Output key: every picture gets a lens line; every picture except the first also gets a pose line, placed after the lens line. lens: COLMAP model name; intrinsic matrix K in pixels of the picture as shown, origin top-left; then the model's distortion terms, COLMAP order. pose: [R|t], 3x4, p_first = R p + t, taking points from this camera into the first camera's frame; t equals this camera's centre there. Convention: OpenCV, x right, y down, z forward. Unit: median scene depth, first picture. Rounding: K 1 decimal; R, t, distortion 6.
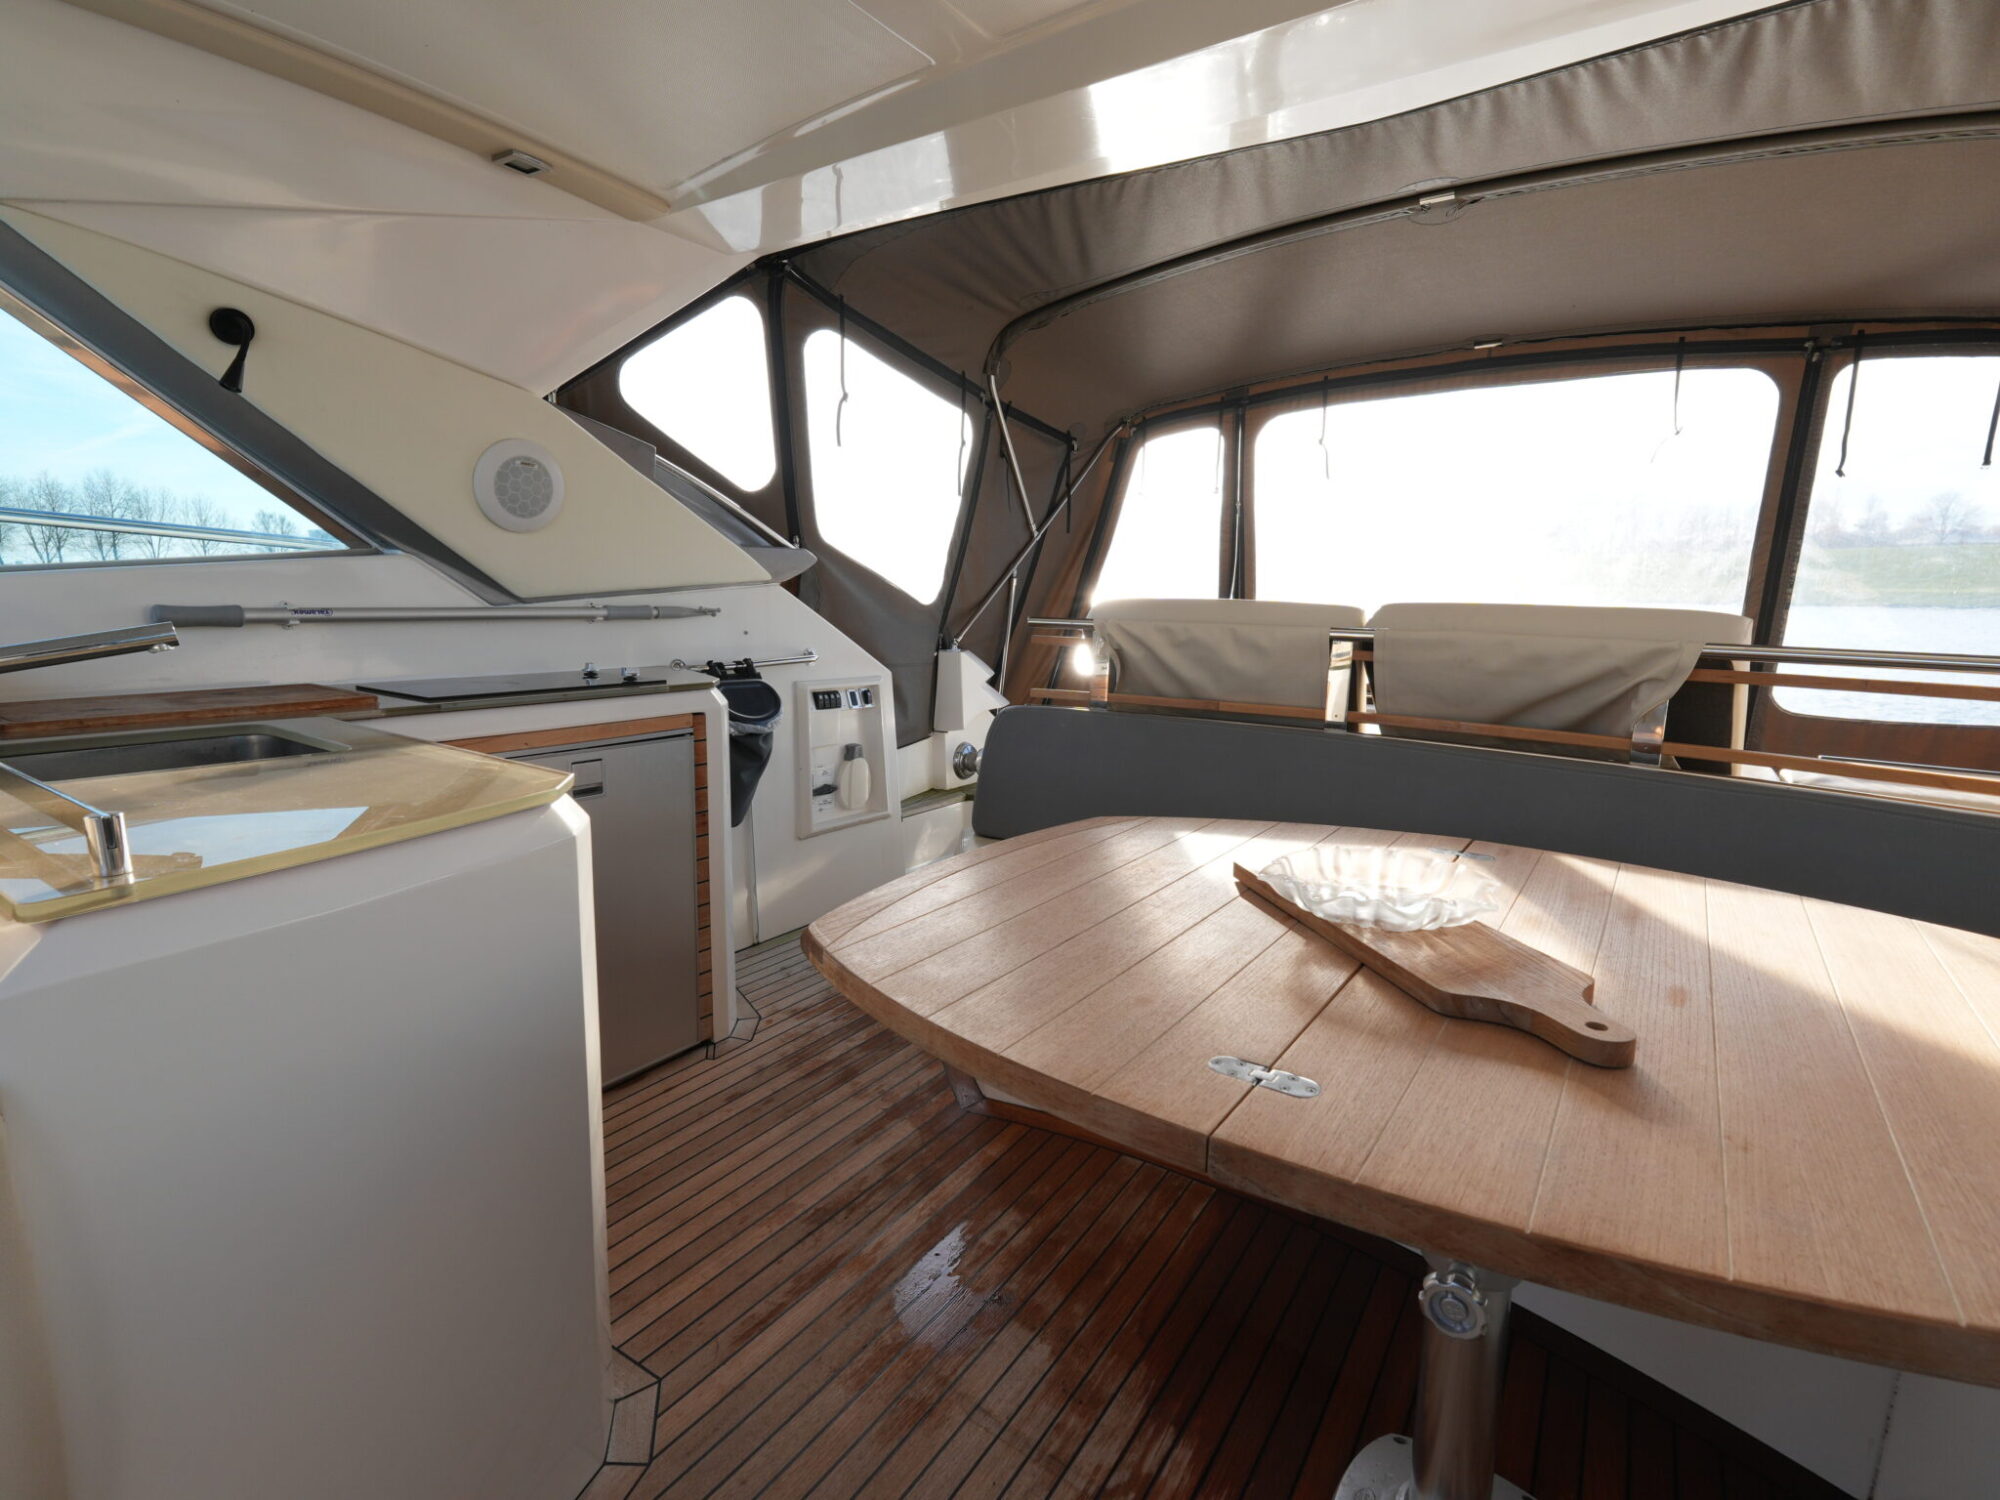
lens RADIAL K [[935.9, 0, 998.8], [0, 935.9, 747.6], [0, 0, 1]] dist [-0.002878, 0.001772]
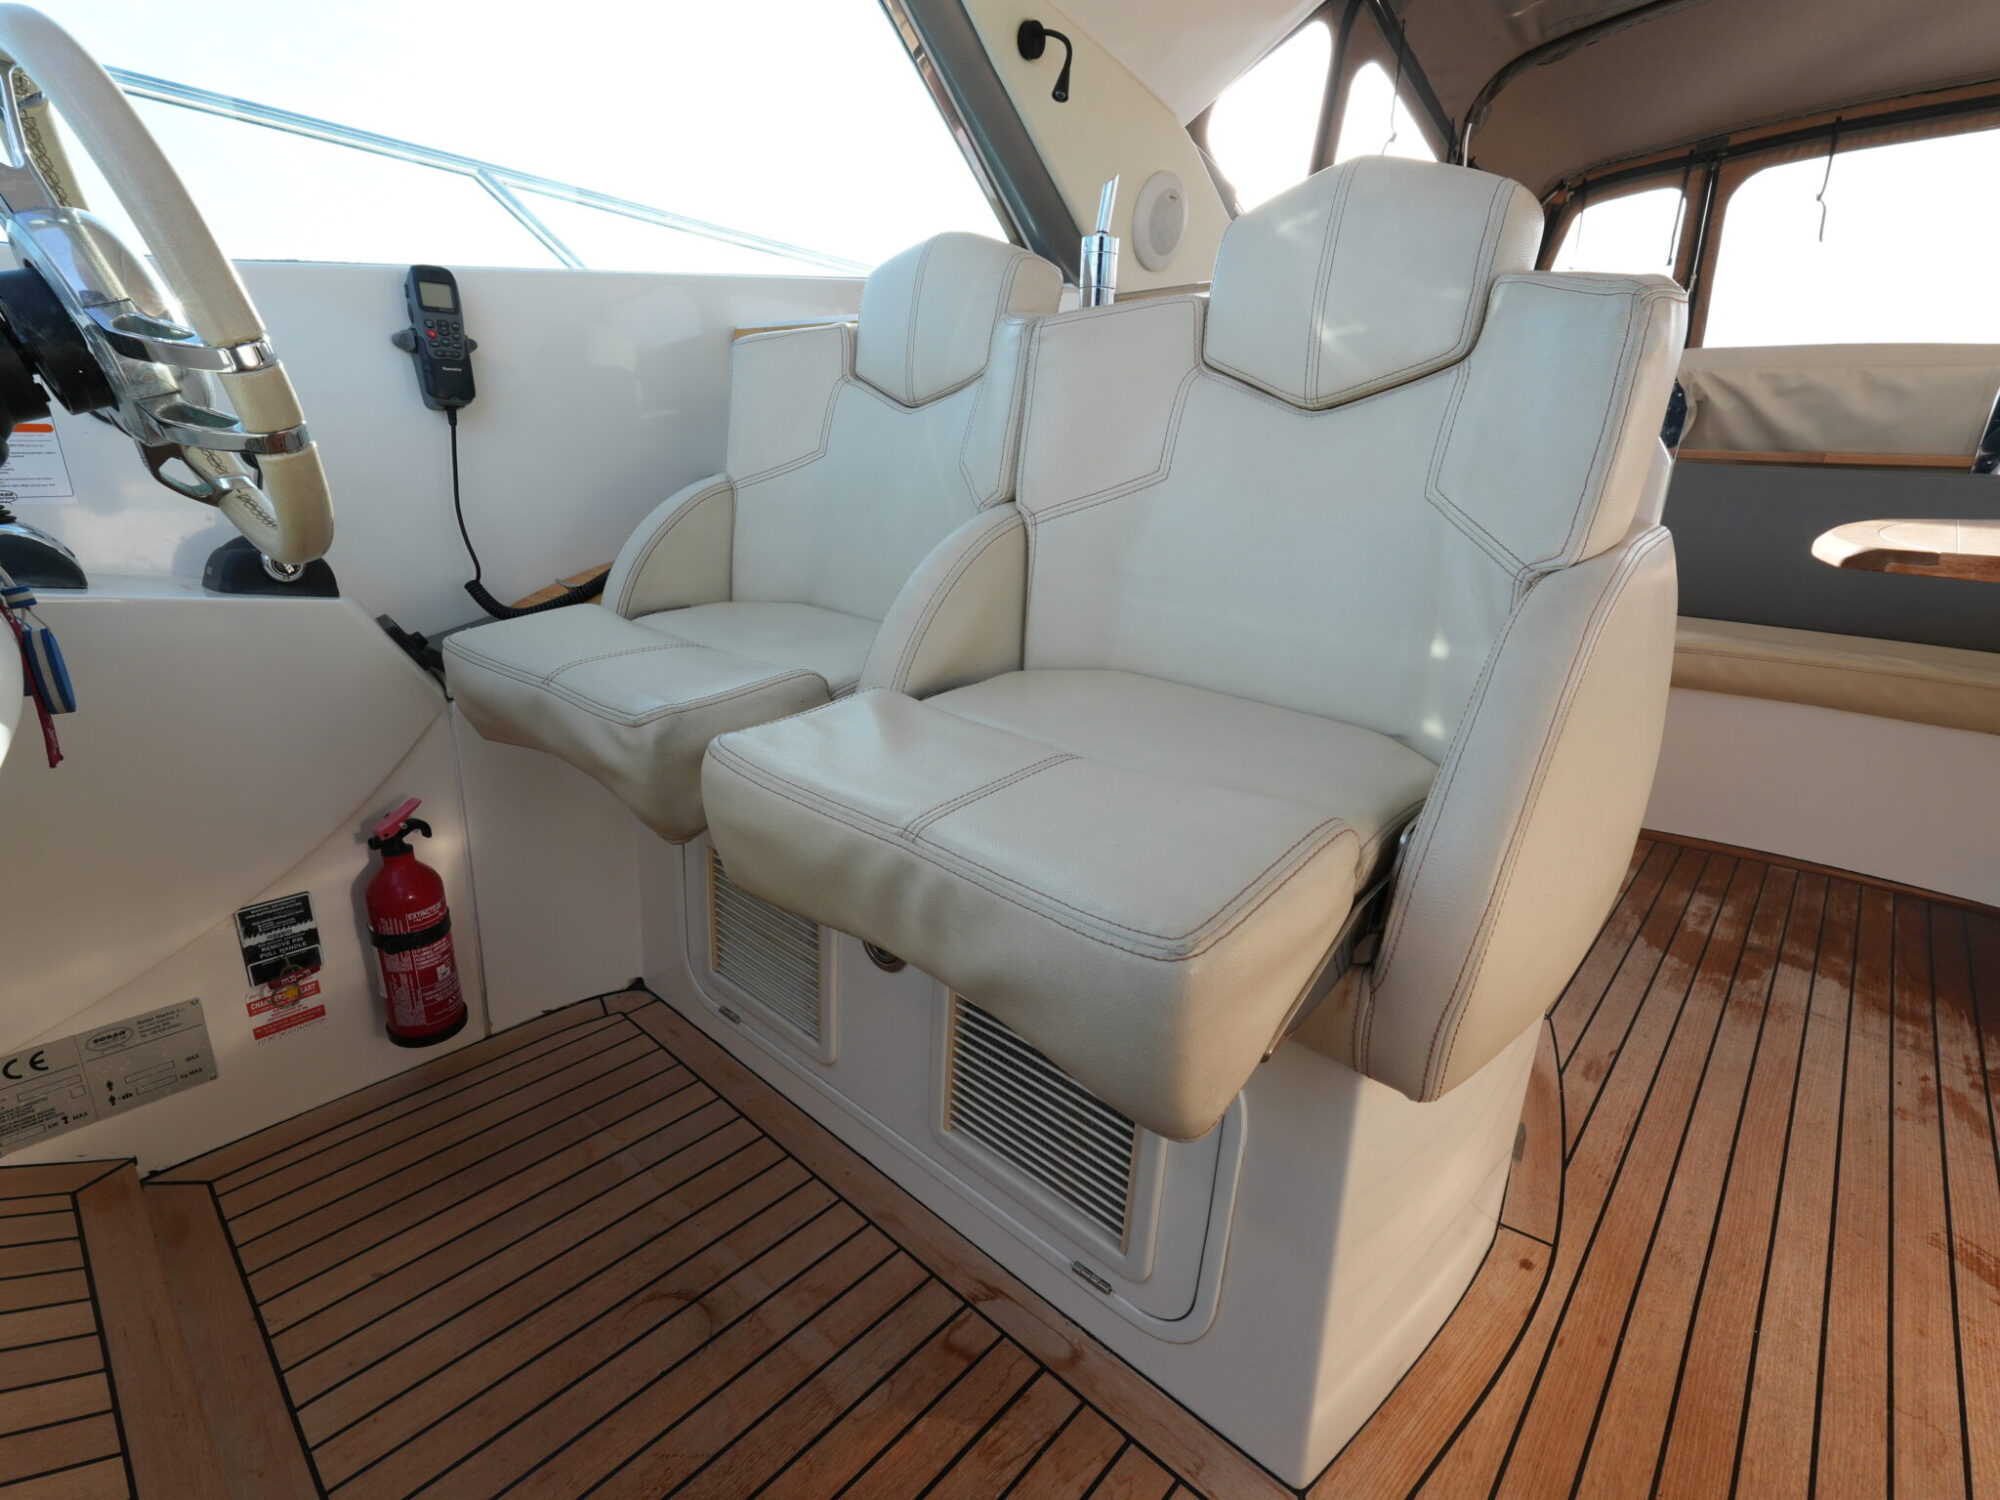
lens RADIAL K [[935.9, 0, 997.2], [0, 935.9, 747.4], [0, 0, 1]] dist [-0.002878, 0.001772]
pose [[0.989277, 0.050213, -0.137148, -0.492541], [-0.028440, 0.987296, 0.156325, 0.132335], [0.143255, -0.150748, 0.978137, -0.123606]]
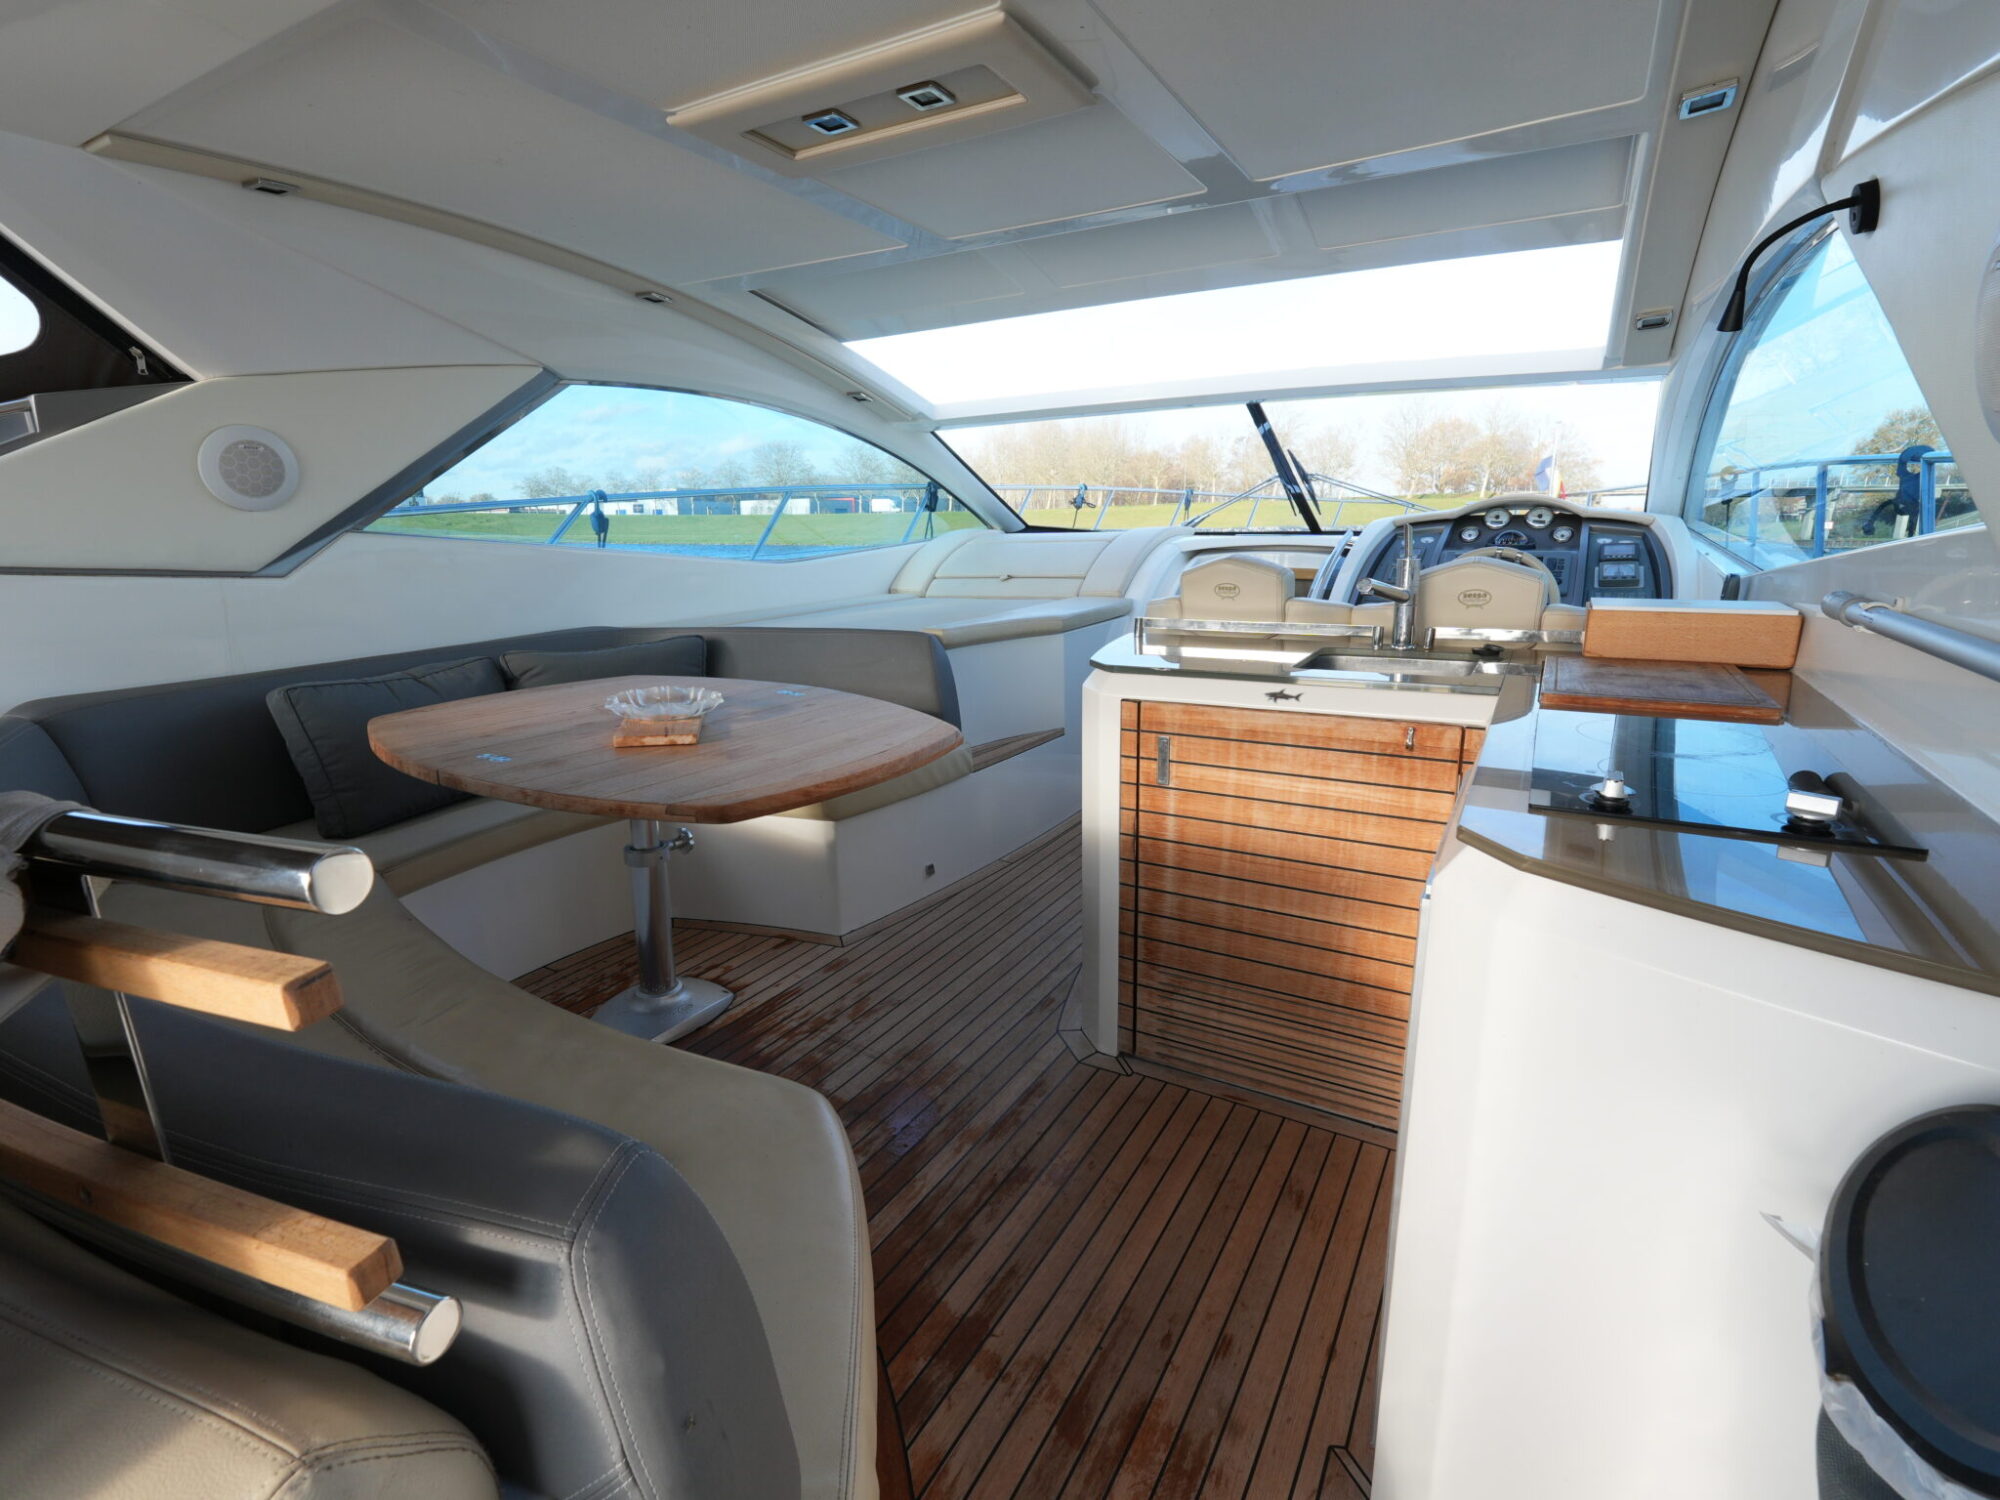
lens RADIAL K [[935.9, 0, 993.6], [0, 935.9, 748.2], [0, 0, 1]] dist [-0.002878, 0.001772]
pose [[-0.998270, 0.002562, -0.058749, -0.075226], [-0.020733, 0.919563, 0.392395, -0.249007], [0.055028, 0.392934, -0.917919, 1.304464]]
